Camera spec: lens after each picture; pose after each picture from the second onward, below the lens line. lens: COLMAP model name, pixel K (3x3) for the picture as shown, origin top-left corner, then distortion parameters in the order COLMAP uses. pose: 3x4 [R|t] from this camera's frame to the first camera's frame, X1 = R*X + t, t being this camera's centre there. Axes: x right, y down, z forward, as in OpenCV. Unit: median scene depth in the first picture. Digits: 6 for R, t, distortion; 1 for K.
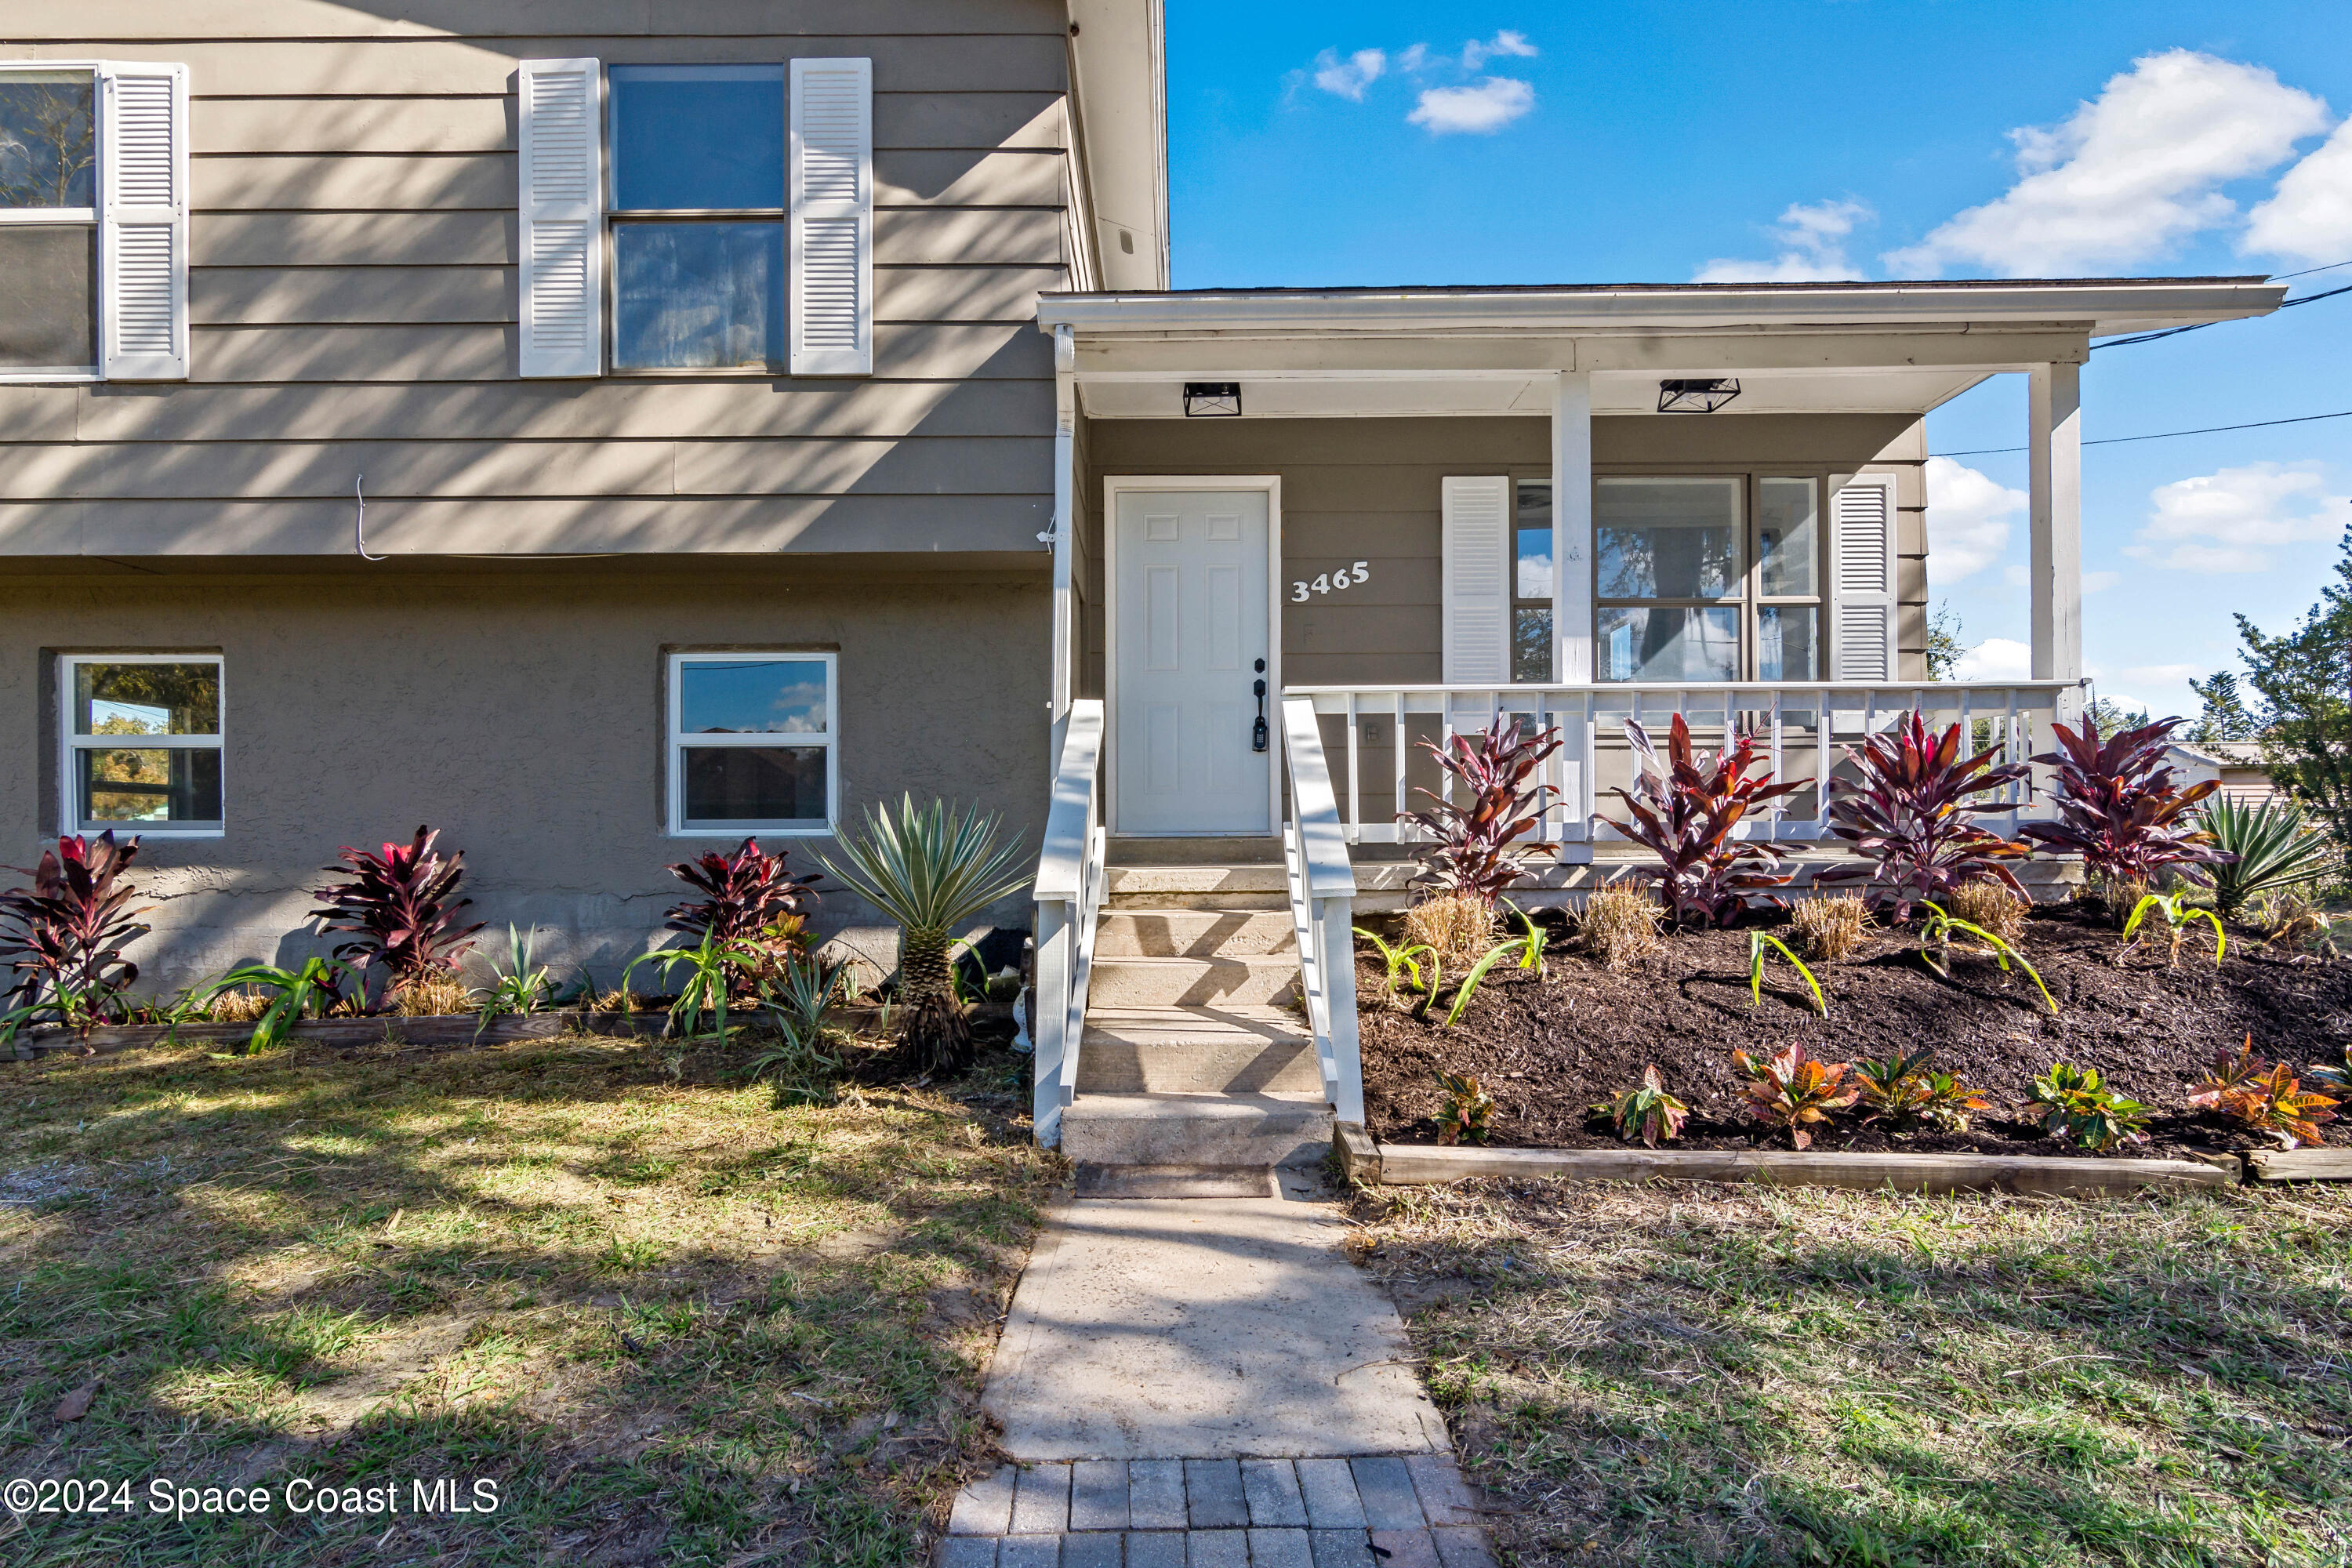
lens RADIAL K [[1139.8, 0, 1183.7], [0, 1139.8, 826.8], [0, 0, 1]] dist [0.002056, 0.000431]
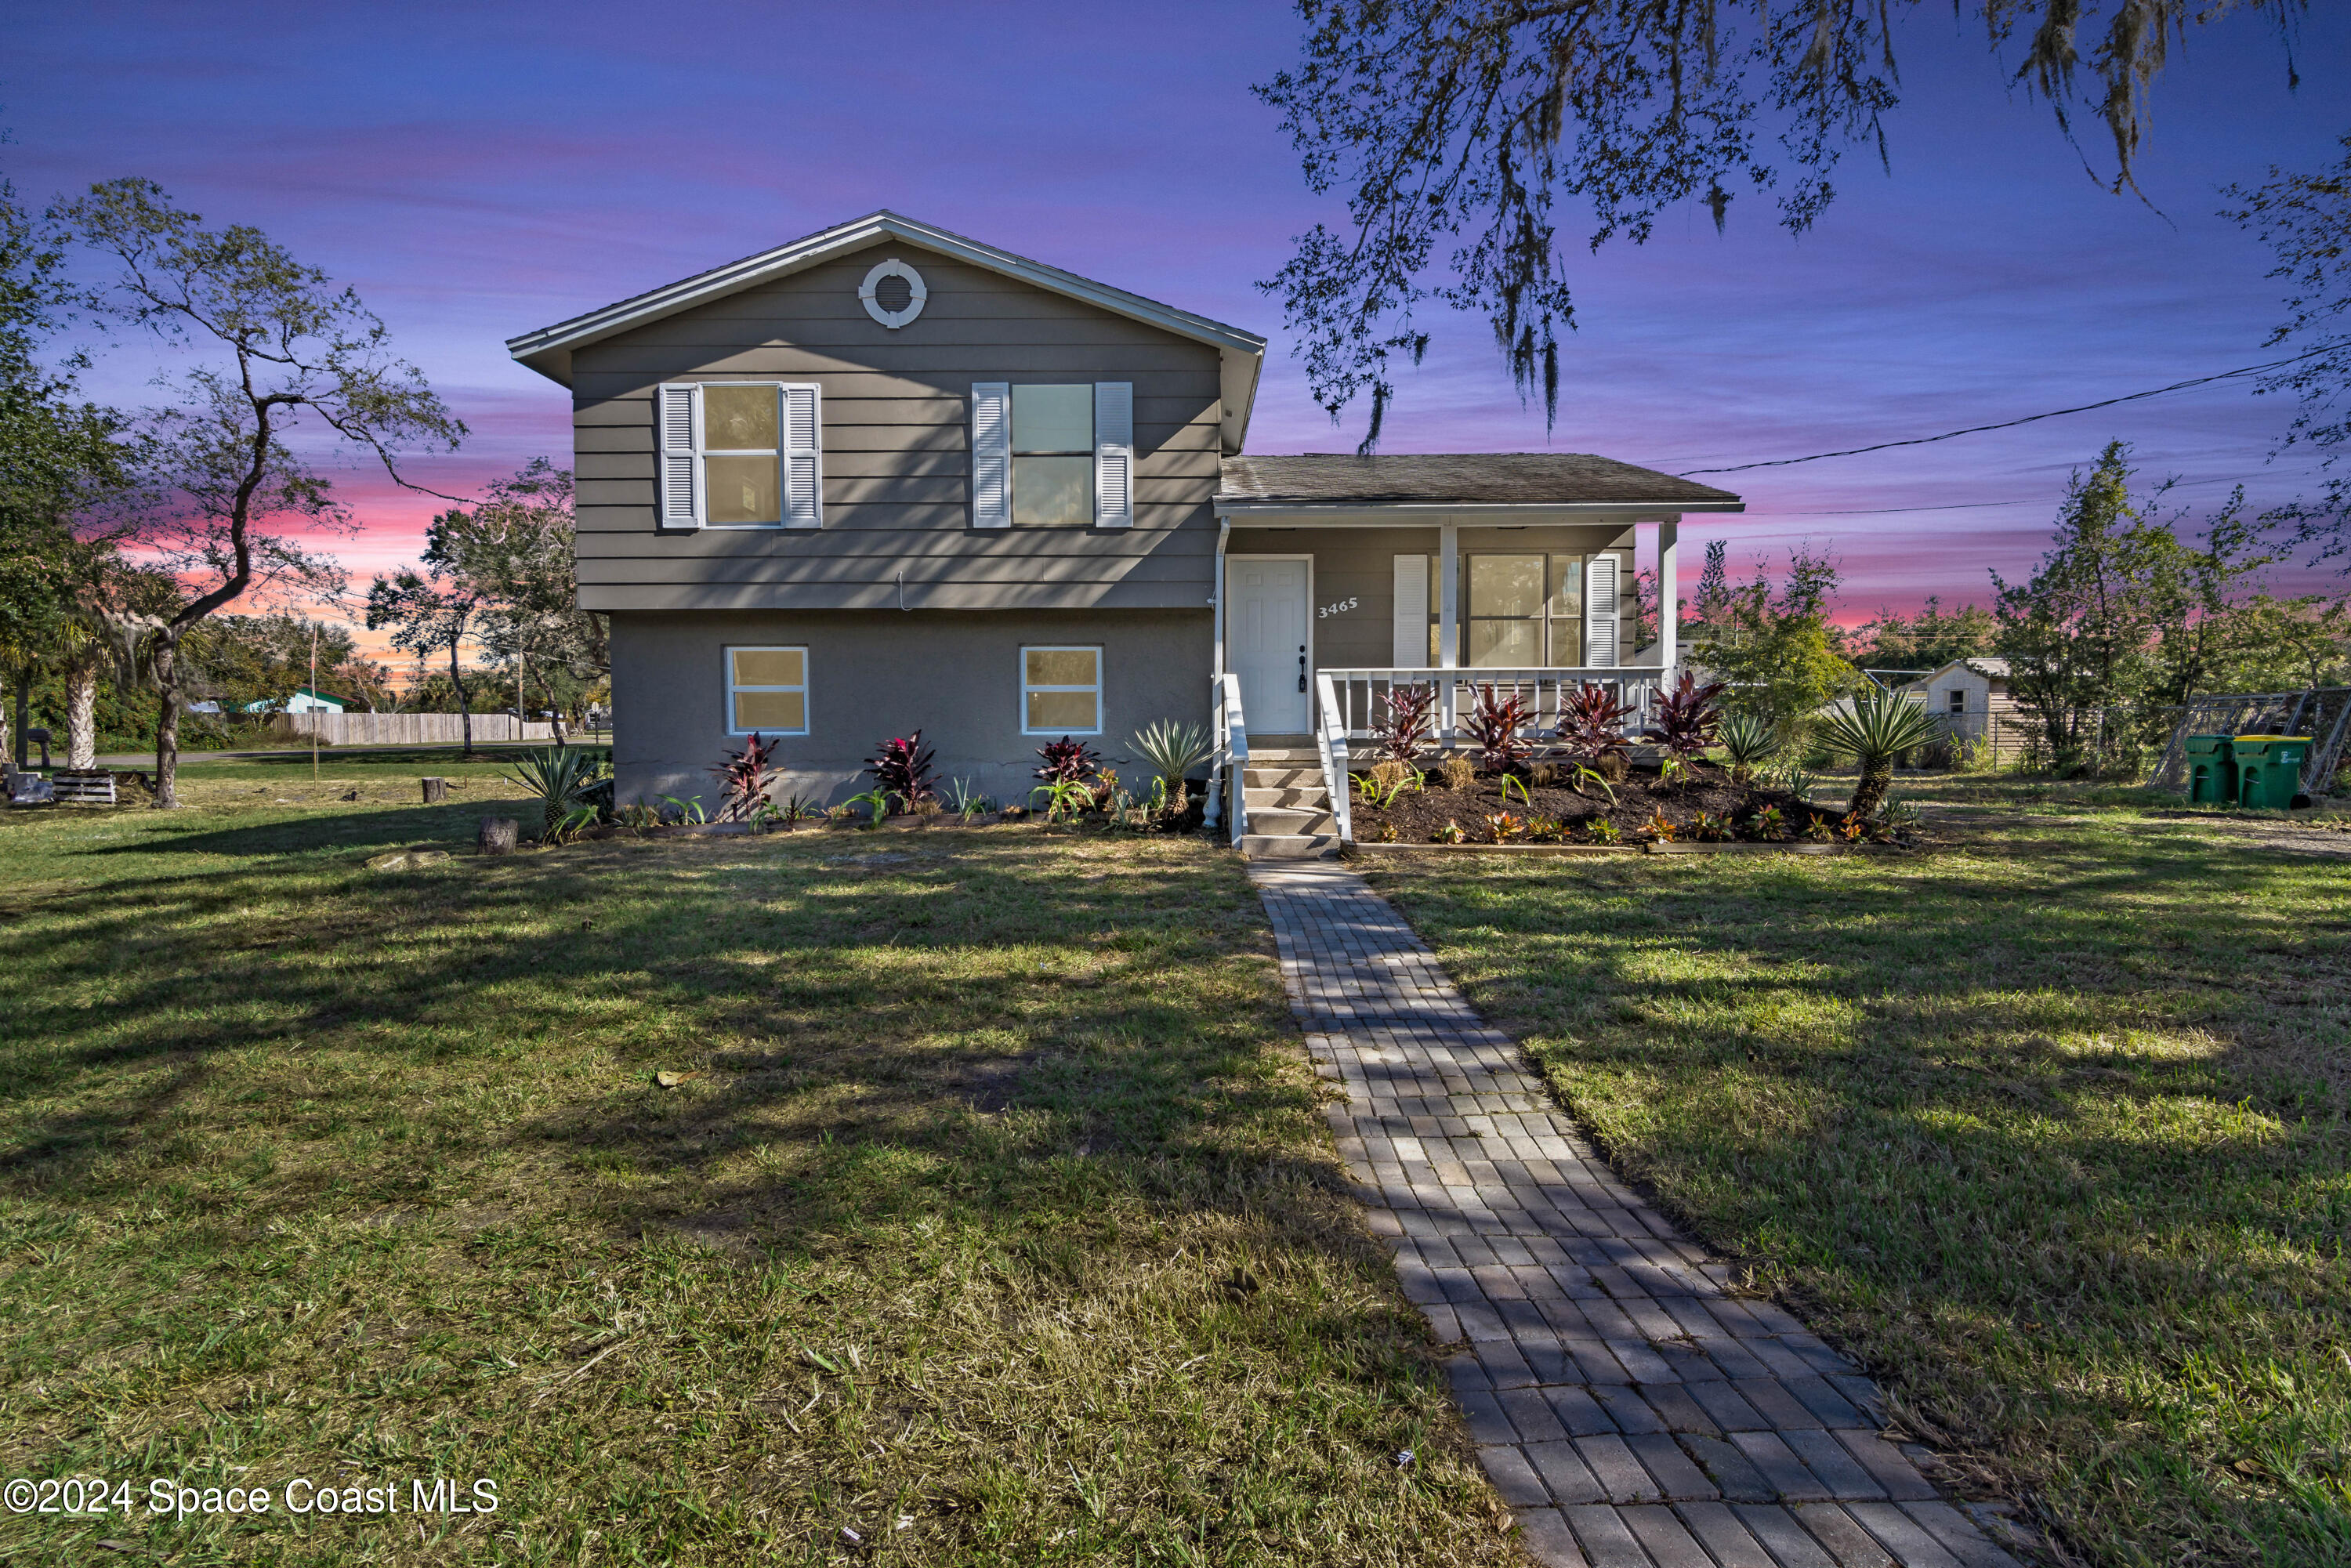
lens RADIAL K [[1157.6, 0, 1175.5], [0, 1157.6, 784.0], [0, 0, 1]] dist [0.001302, -0.062322]
pose [[1.000000, 0.000526, -0.000049, -0.191212], [-0.000522, 0.998050, 0.062416, -0.038729], [0.000081, -0.062416, 0.998050, -1.281321]]
